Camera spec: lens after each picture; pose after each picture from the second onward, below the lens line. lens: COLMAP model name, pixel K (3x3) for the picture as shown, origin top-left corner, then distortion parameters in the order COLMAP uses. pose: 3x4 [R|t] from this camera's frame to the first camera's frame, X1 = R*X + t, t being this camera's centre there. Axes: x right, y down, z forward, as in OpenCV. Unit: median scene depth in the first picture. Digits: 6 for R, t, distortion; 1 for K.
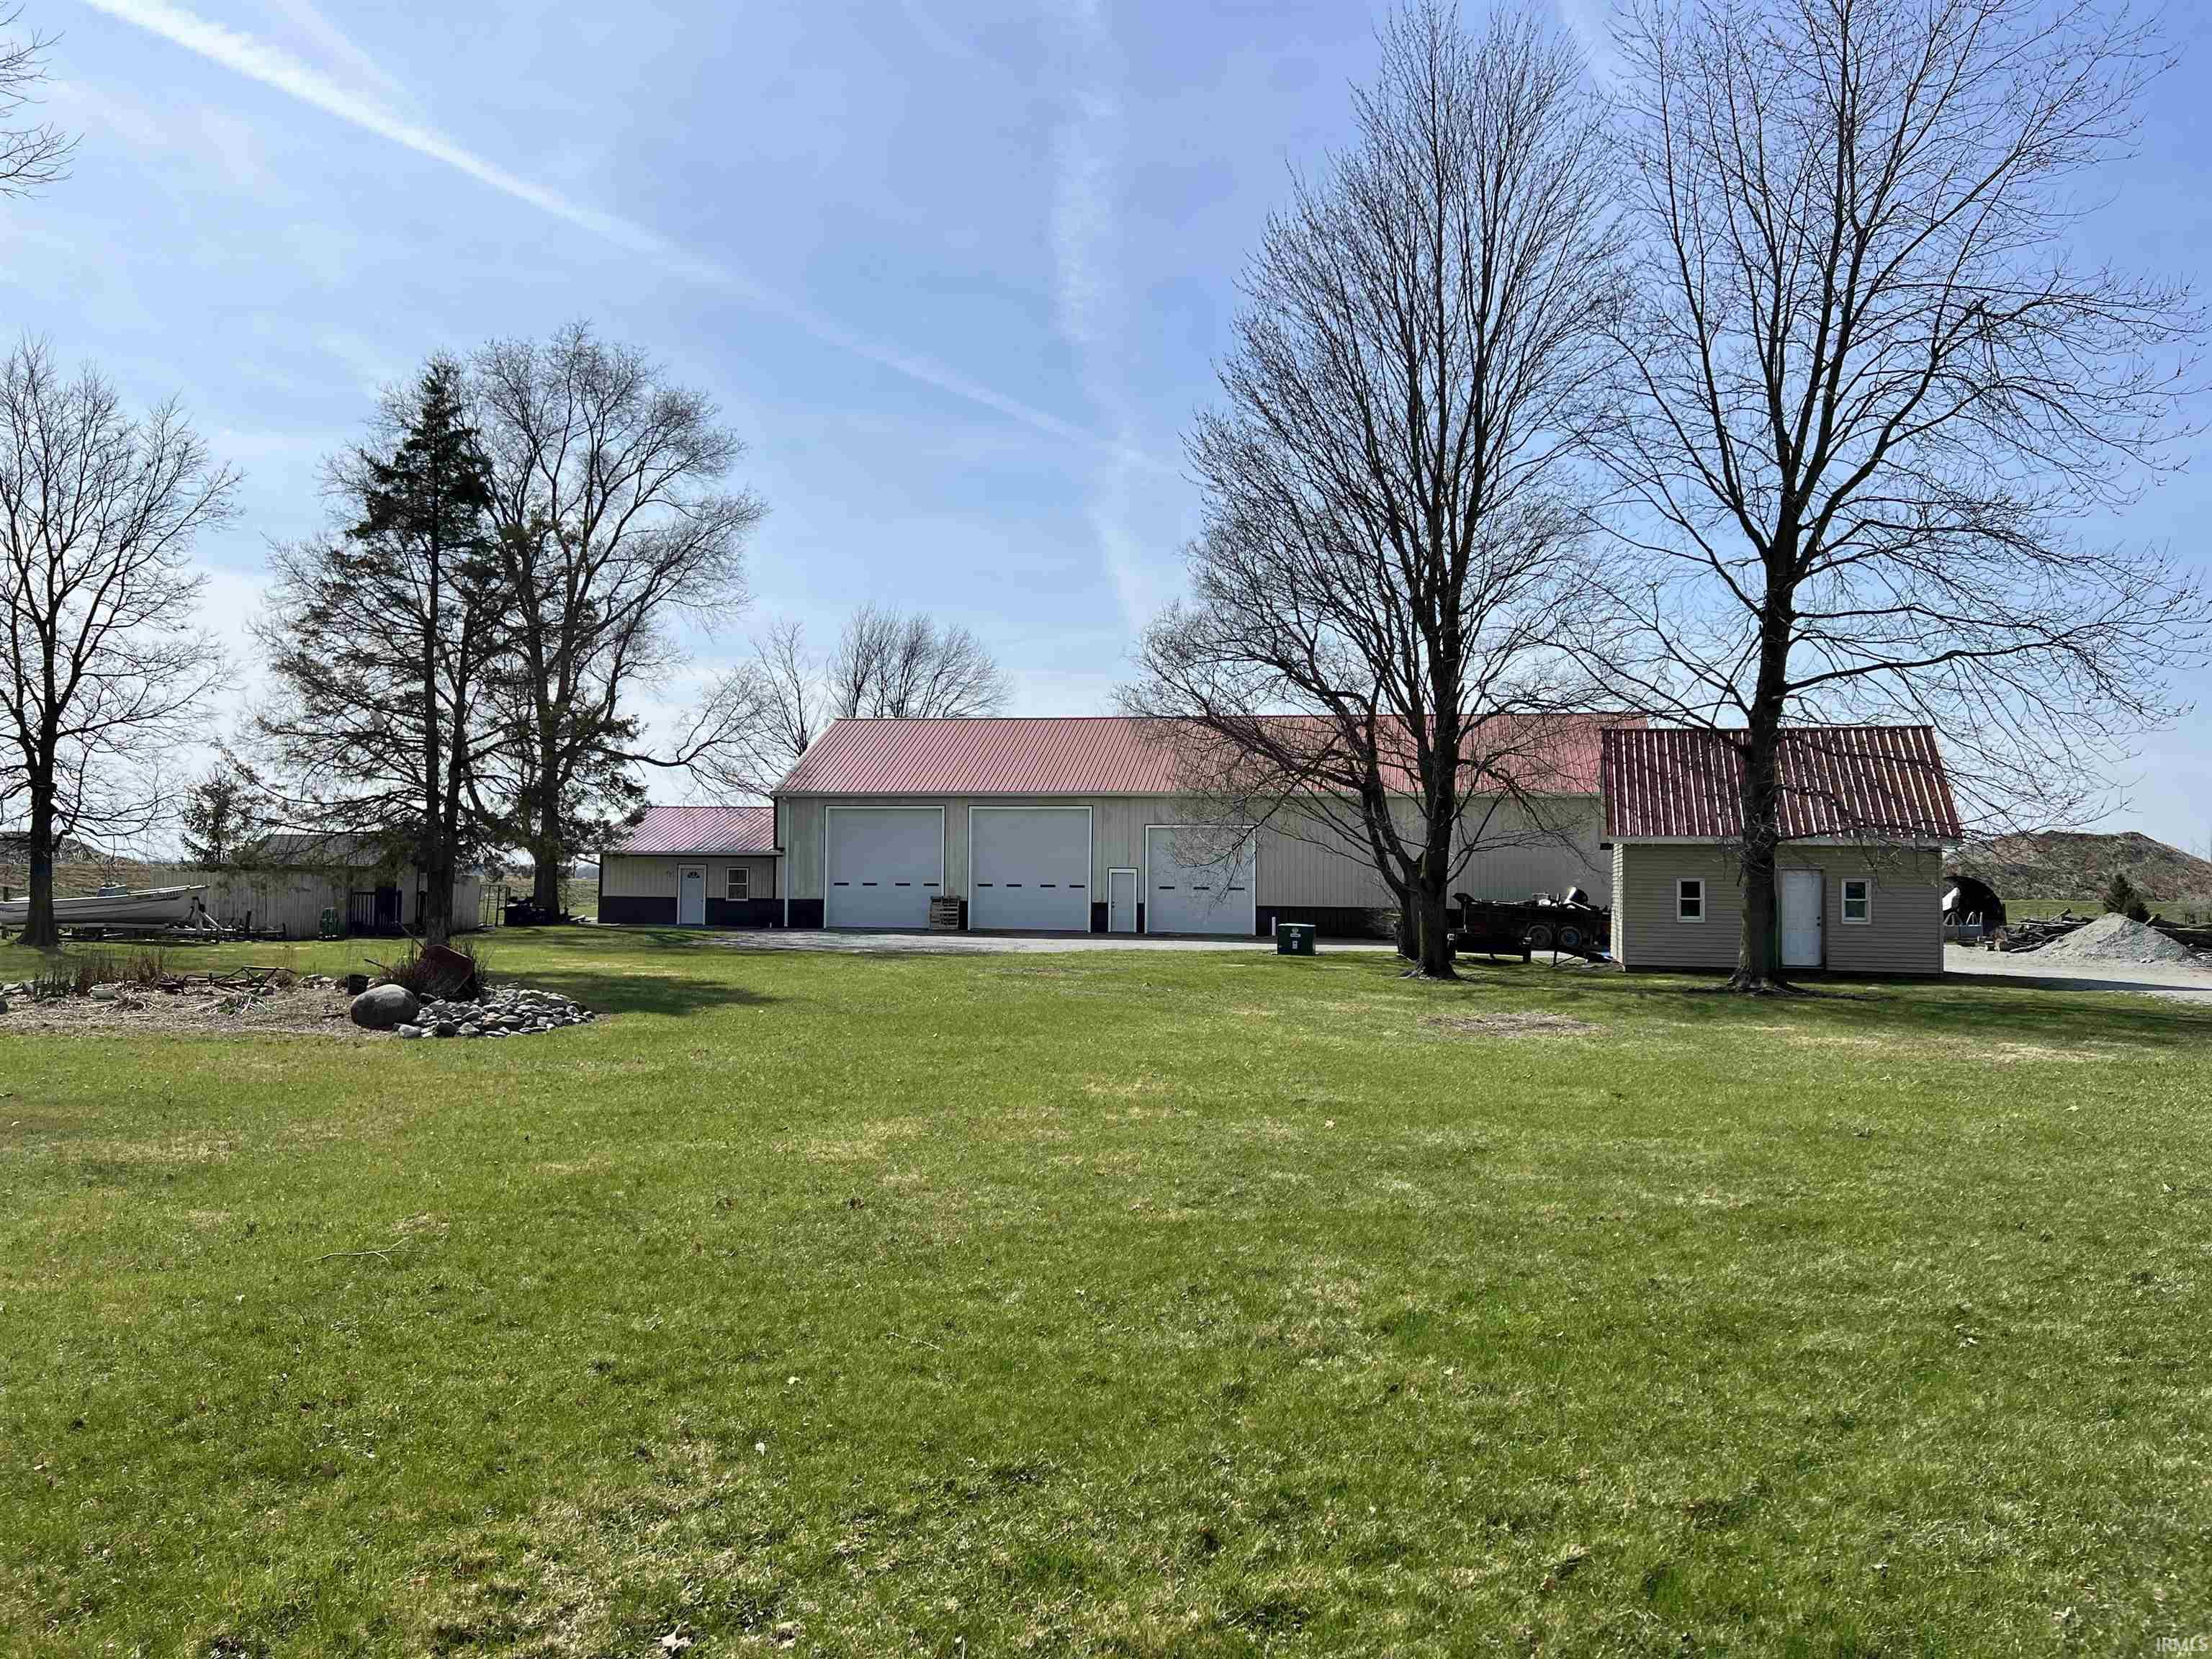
lens RADIAL K [[1658.9, 0, 1105.0], [0, 1658.9, 833.5], [0, 0, 1]] dist [0.065410, -0.053276]
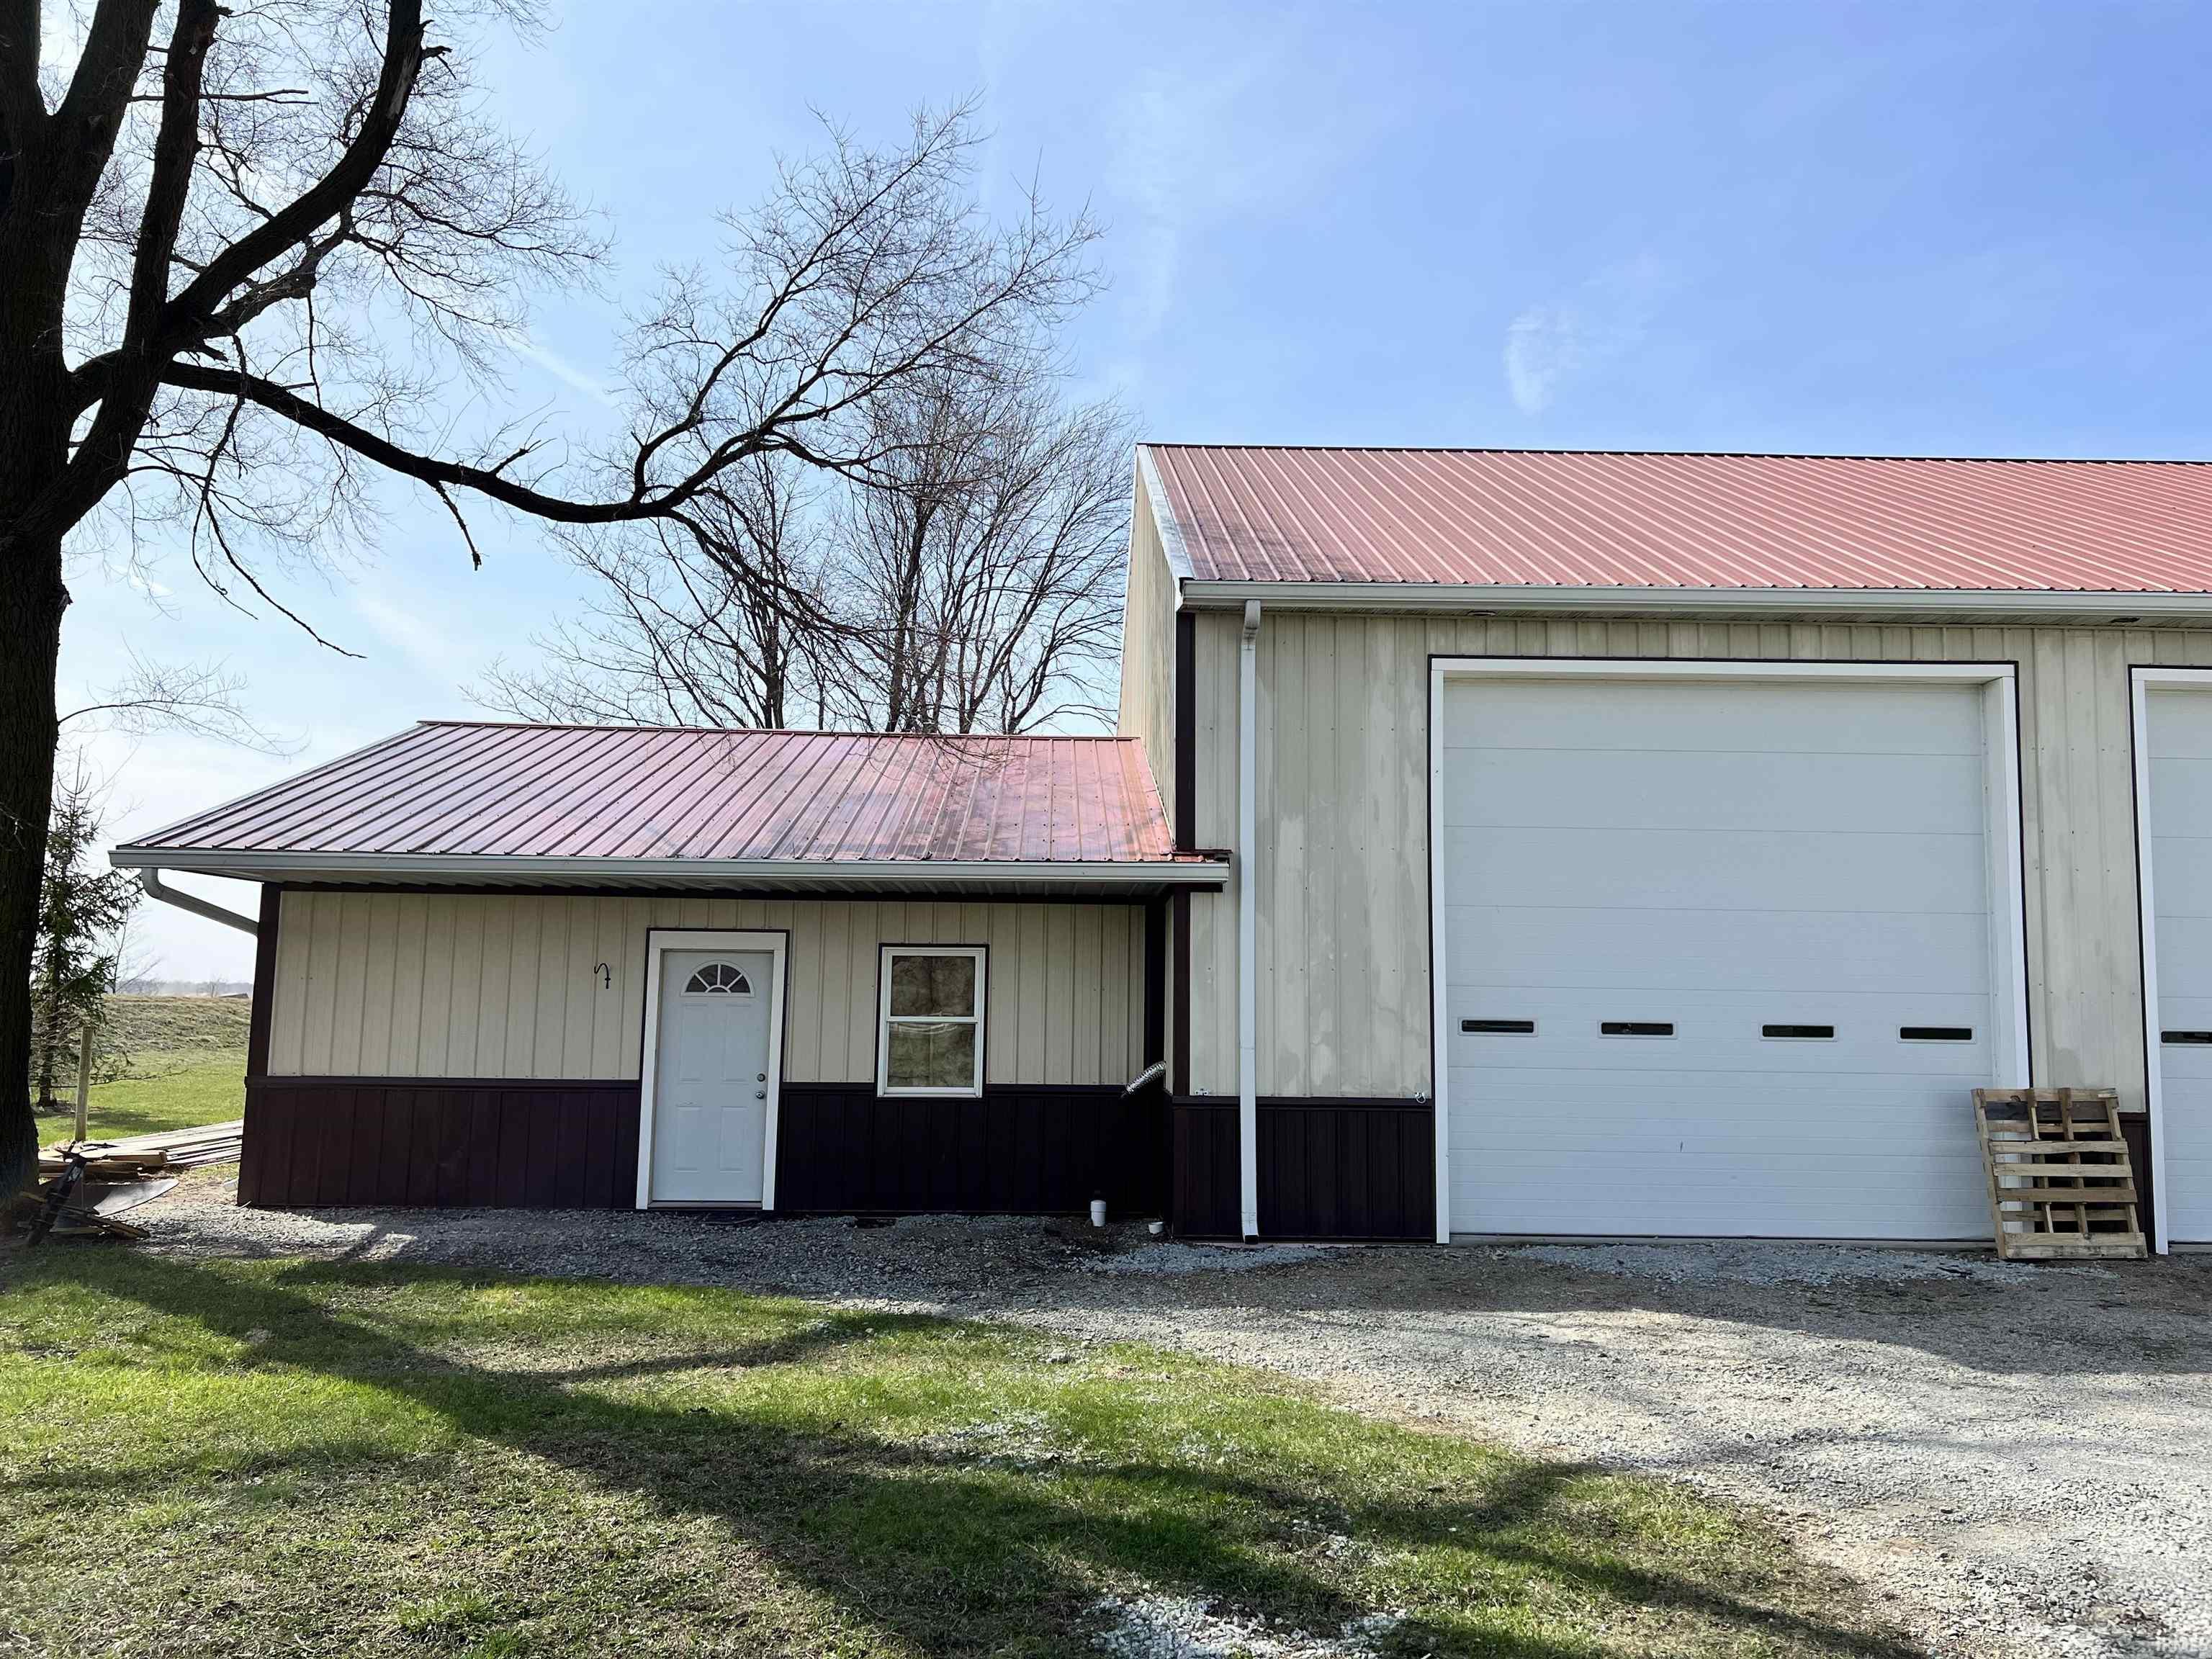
lens RADIAL K [[1658.9, 0, 1090.9], [0, 1658.9, 830.5], [0, 0, 1]] dist [0.065410, -0.053276]
pose [[0.980655, 0.025766, 0.194042, -0.251528], [-0.010268, 0.996705, -0.080456, 0.023371], [-0.195476, 0.076908, 0.977688, 0.803232]]
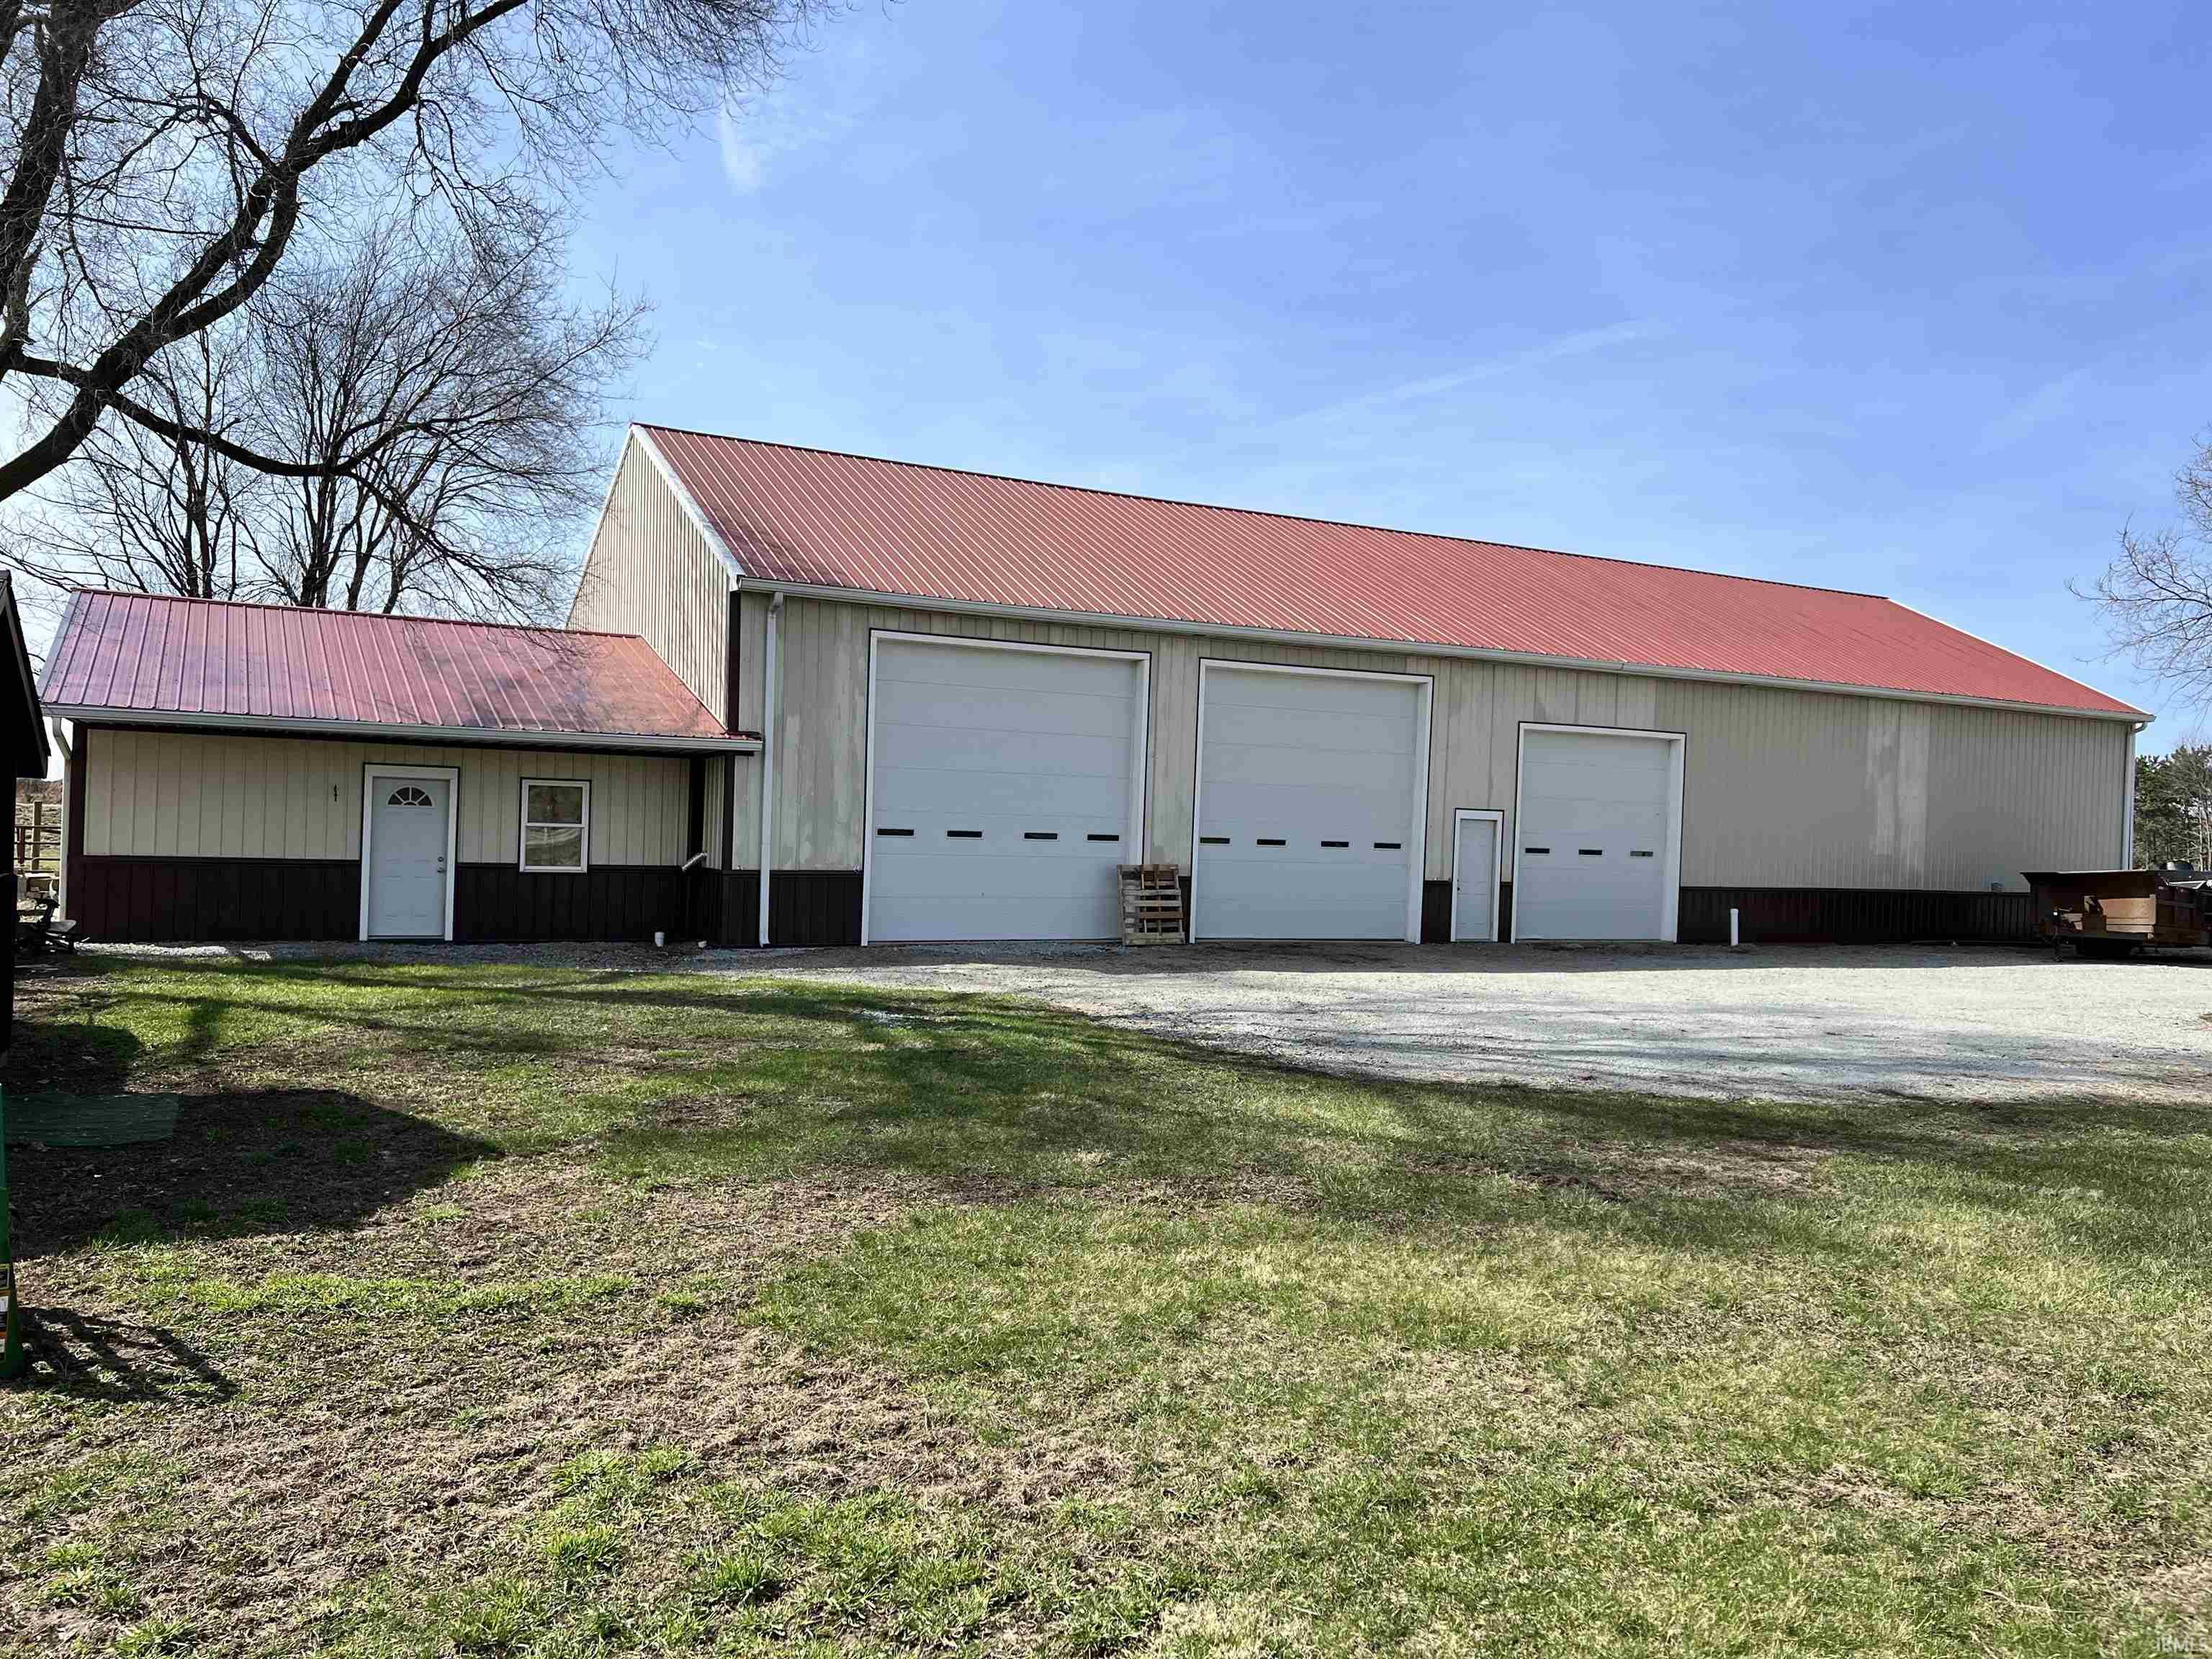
lens RADIAL K [[1658.9, 0, 1110.3], [0, 1658.9, 845.3], [0, 0, 1]] dist [0.065410, -0.053276]
pose [[0.787029, 0.009374, 0.616844, -0.359842], [-0.036496, 0.998841, 0.031386, 0.019499], [-0.615835, -0.047214, 0.786459, 0.664148]]
